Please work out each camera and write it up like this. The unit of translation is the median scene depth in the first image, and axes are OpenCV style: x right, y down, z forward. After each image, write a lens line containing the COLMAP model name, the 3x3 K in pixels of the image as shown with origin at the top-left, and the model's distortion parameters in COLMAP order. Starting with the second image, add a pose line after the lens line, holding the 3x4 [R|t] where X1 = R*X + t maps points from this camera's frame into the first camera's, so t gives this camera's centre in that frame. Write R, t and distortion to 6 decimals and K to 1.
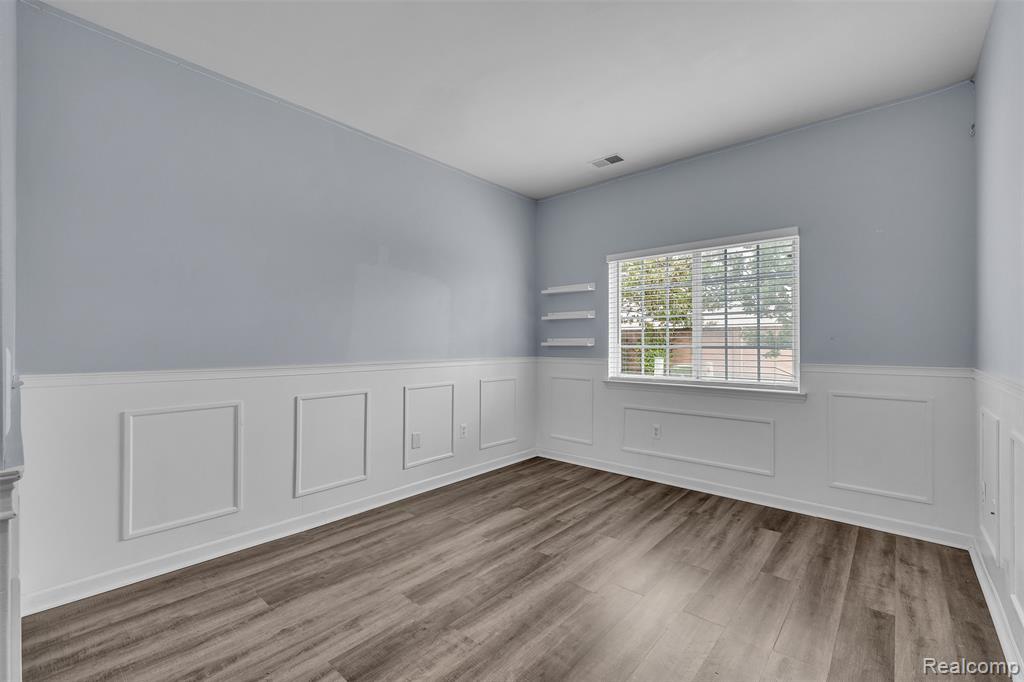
lens RADIAL K [[436.8, 0, 509.3], [0, 436.8, 343.9], [0, 0, 1]] dist [0.001710, 0.000055]
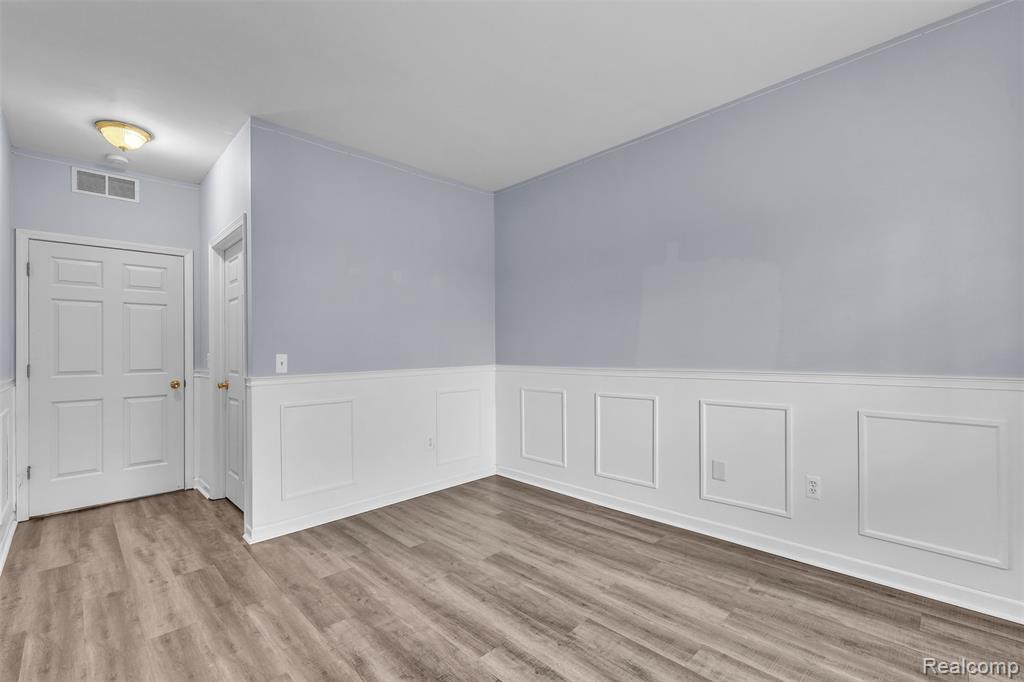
lens RADIAL K [[436.8, 0, 509.6], [0, 436.8, 345.7], [0, 0, 1]] dist [0.001710, 0.000055]
pose [[-0.061723, -0.008559, -0.998057, 0.795701], [0.011946, 0.999885, -0.009313, -0.003437], [0.998022, -0.012497, -0.061613, 0.881896]]
